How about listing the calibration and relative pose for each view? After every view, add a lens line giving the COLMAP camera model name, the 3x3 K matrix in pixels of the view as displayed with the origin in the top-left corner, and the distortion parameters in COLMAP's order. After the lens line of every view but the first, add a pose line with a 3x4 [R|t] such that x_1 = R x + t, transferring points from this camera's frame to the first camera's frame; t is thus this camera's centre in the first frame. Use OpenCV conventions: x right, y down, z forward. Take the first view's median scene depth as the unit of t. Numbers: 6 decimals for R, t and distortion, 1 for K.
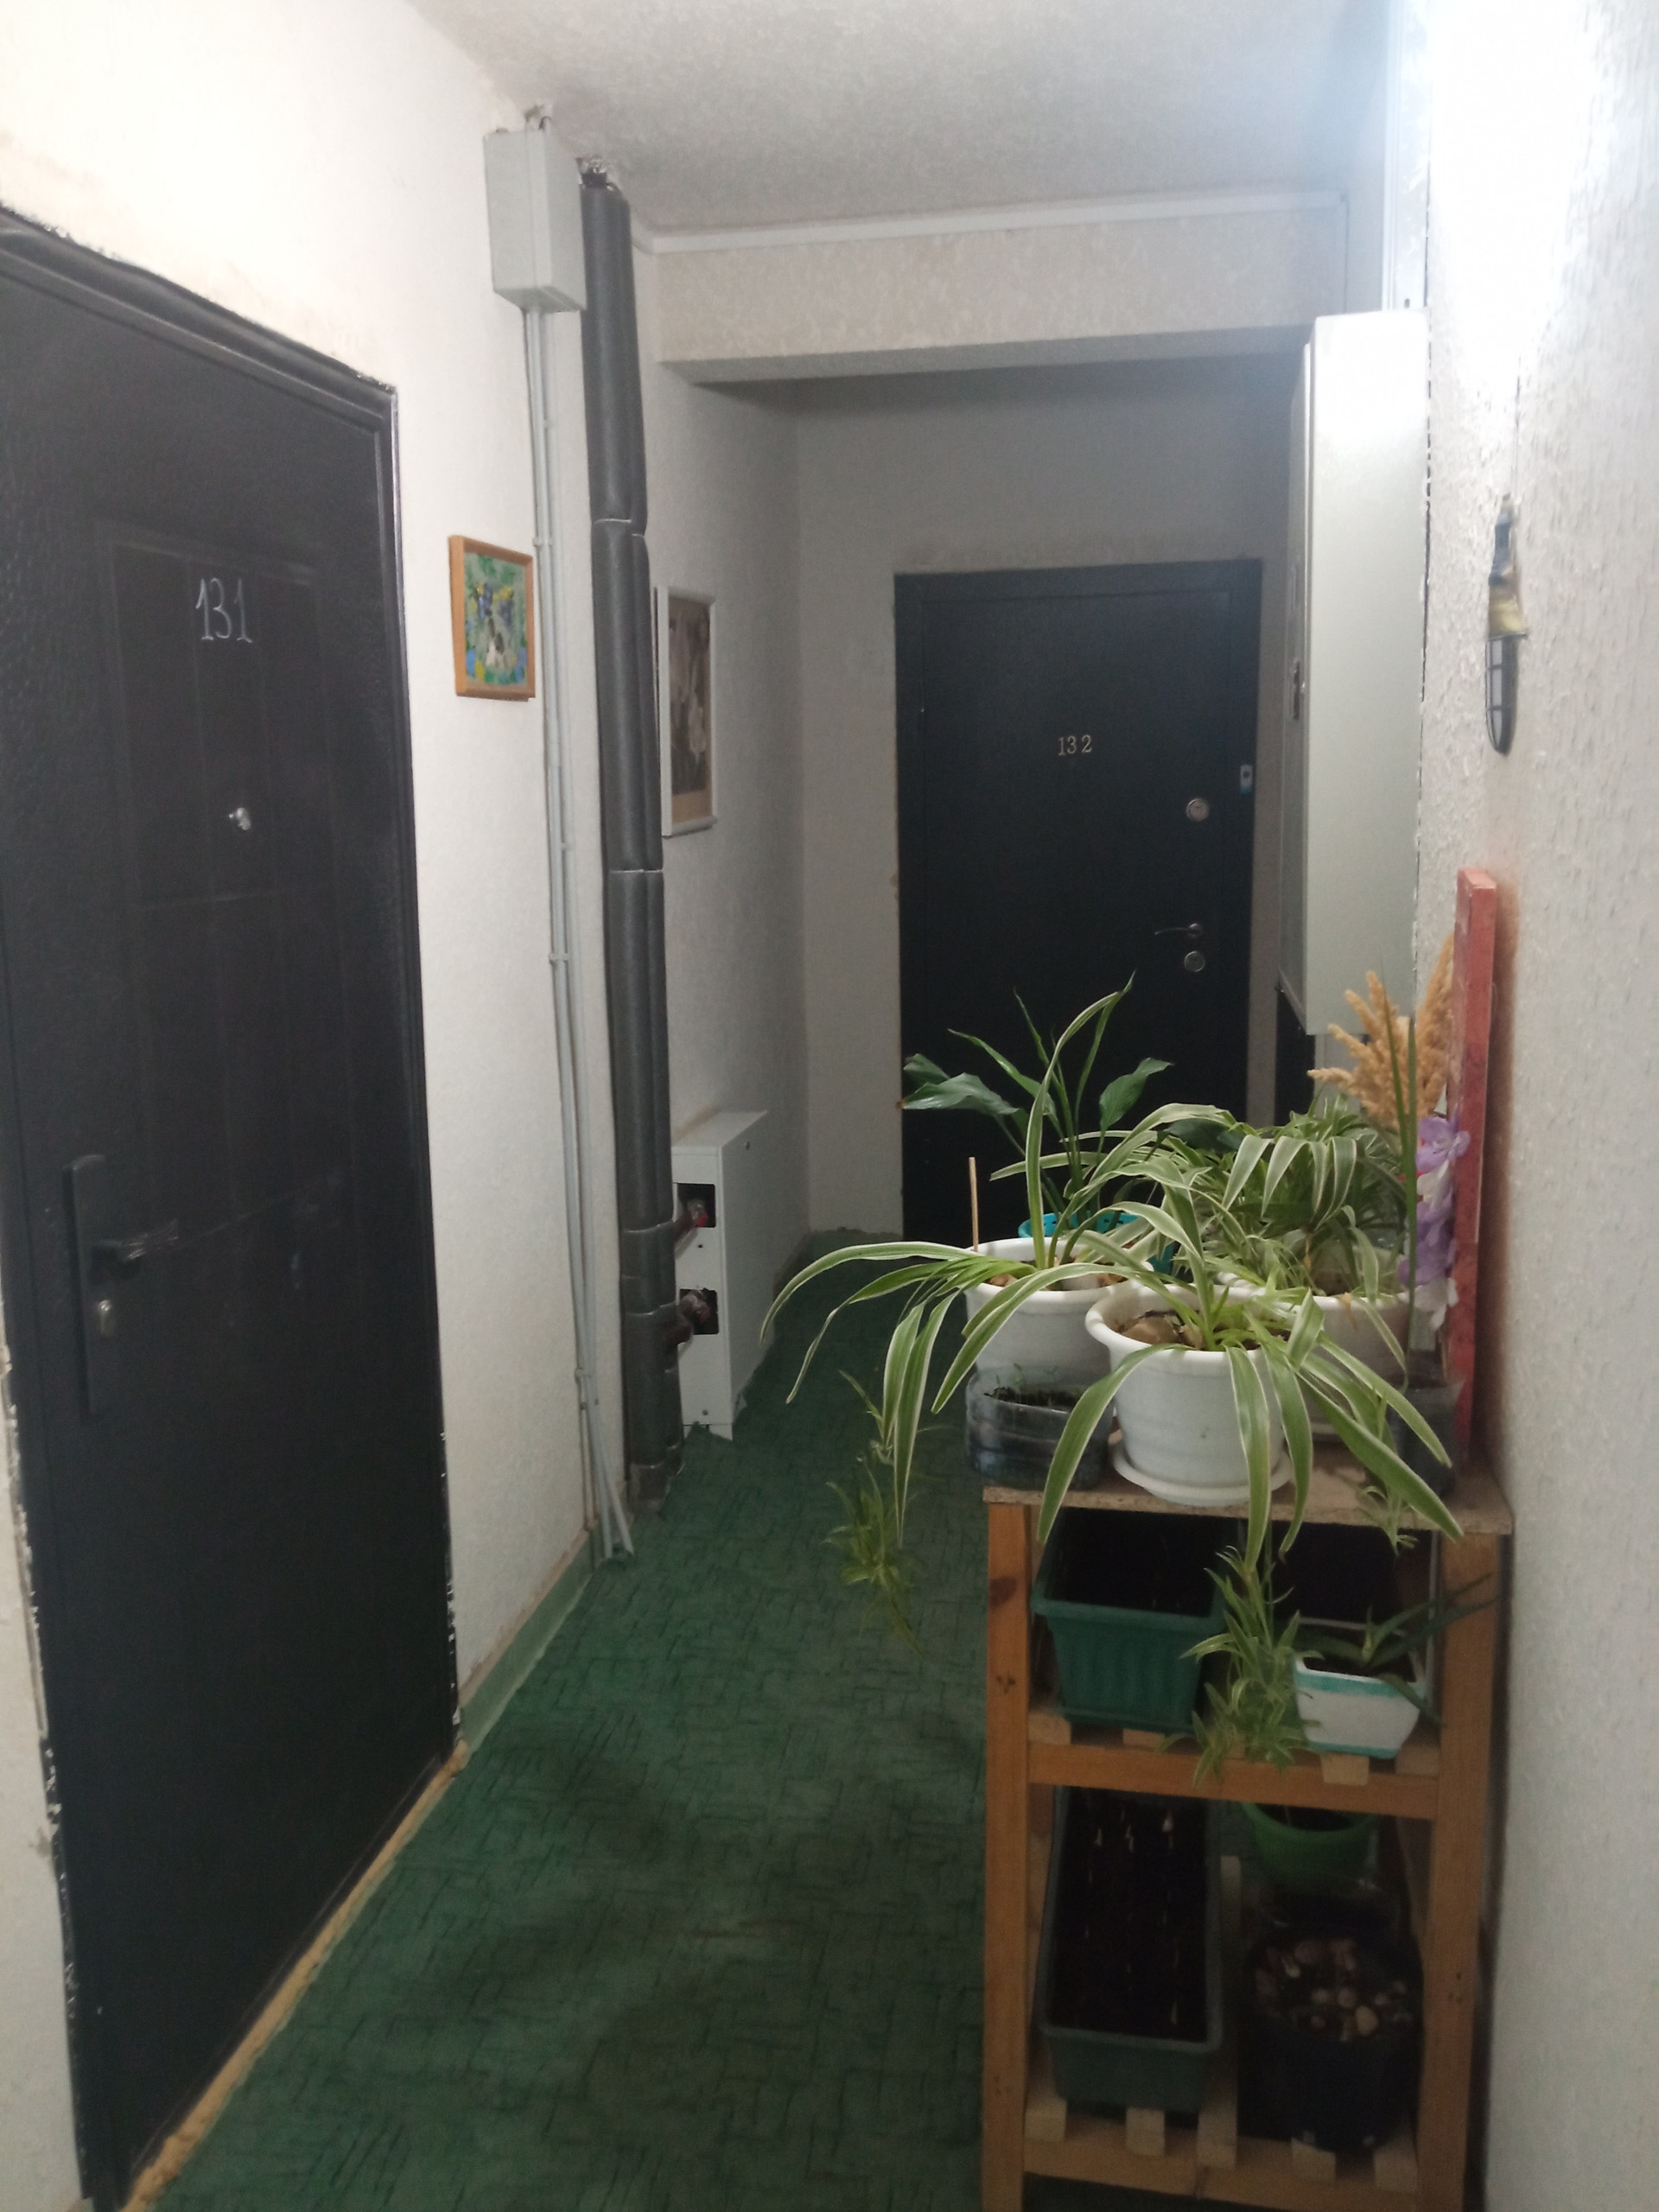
lens RADIAL K [[1831.3, 0, 827.5], [0, 1831.3, 1102.7], [0, 0, 1]] dist [0.014793, -0.015310]
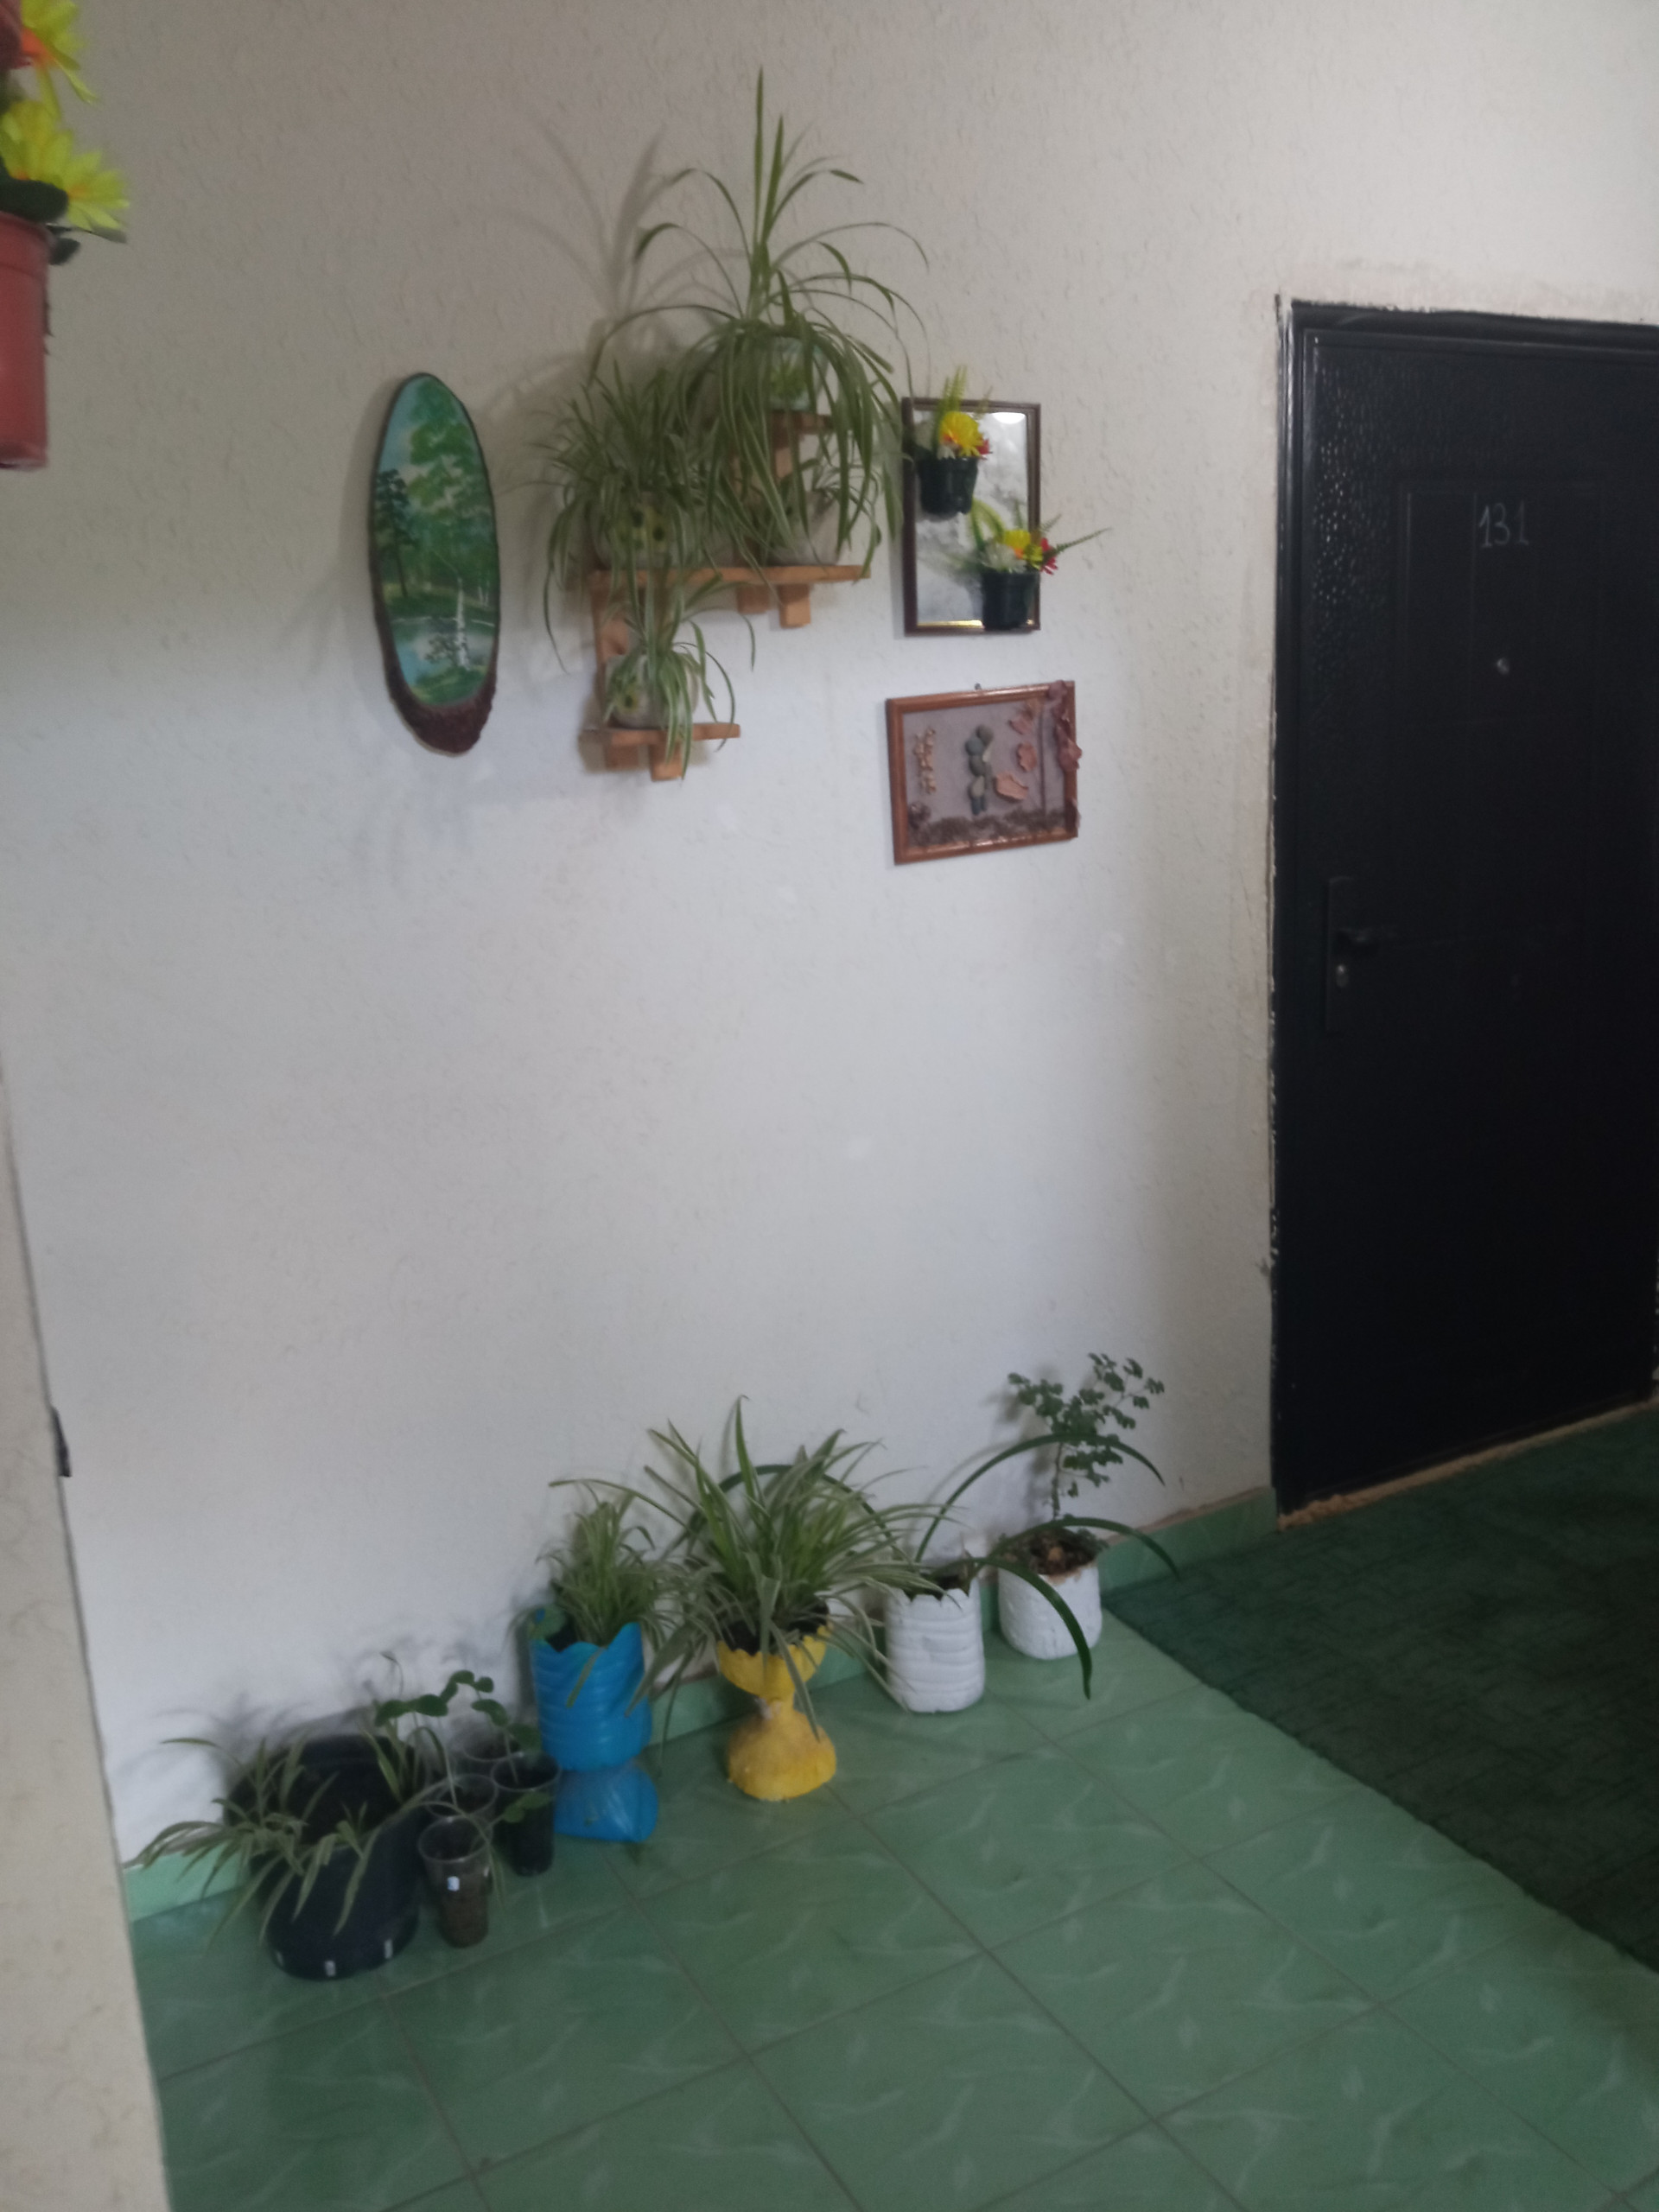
lens RADIAL K [[1831.3, 0, 830.0], [0, 1831.3, 1105.5], [0, 0, 1]] dist [0.014793, -0.015310]
pose [[0.644917, 0.153642, -0.748650, 0.573700], [-0.092067, 0.988069, 0.123467, 0.071147], [0.758687, -0.010700, 0.651367, -0.438519]]
